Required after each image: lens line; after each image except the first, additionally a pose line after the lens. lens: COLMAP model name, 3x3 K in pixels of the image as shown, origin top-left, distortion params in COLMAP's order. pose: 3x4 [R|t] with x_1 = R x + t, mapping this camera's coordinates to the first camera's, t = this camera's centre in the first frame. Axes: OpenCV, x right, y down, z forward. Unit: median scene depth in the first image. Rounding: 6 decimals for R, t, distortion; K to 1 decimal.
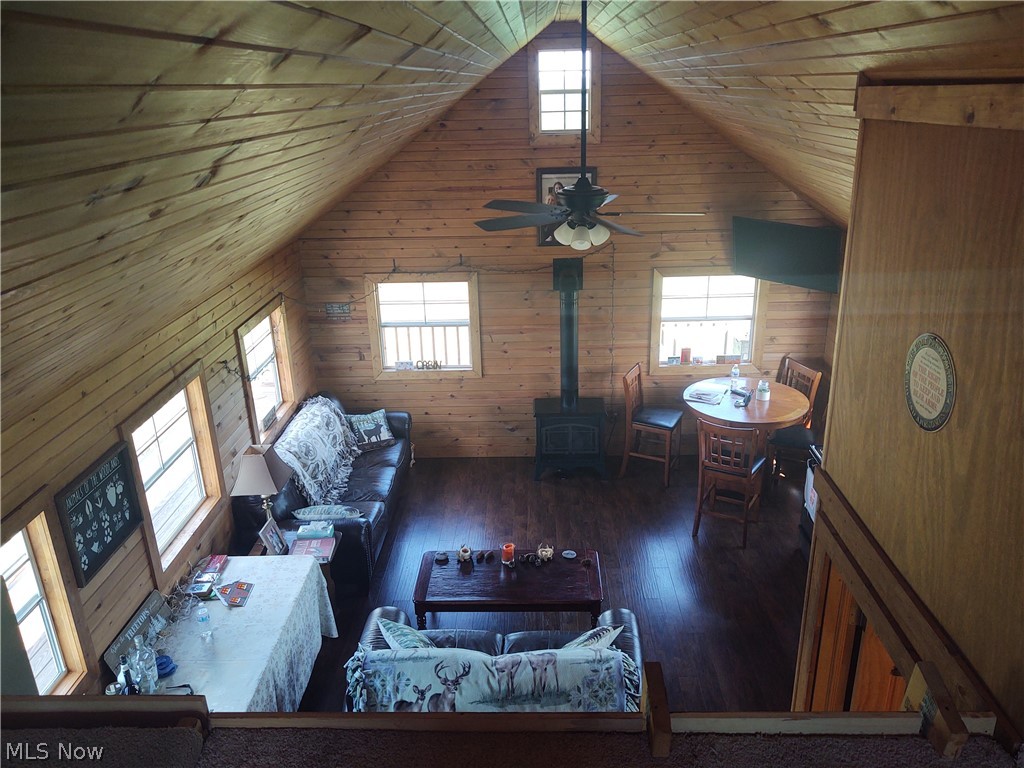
lens RADIAL K [[783.6, 0, 510.8], [0, 783.6, 382.6], [0, 0, 1]] dist [0.007923, -0.005979]
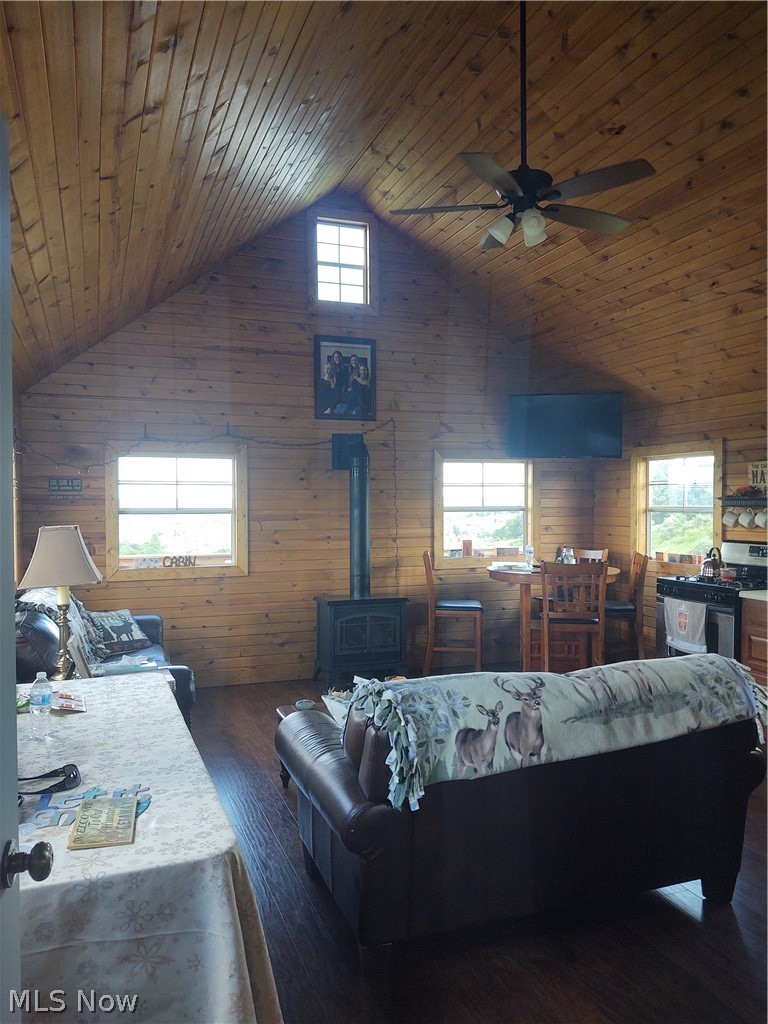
lens RADIAL K [[783.6, 0, 387.9], [0, 783.6, 512.5], [0, 0, 1]] dist [0.007923, -0.005979]
pose [[0.925110, 0.021206, 0.379106, -0.226576], [0.114569, 0.936313, -0.331952, 0.234004], [-0.362002, 0.350526, 0.863763, 0.231255]]
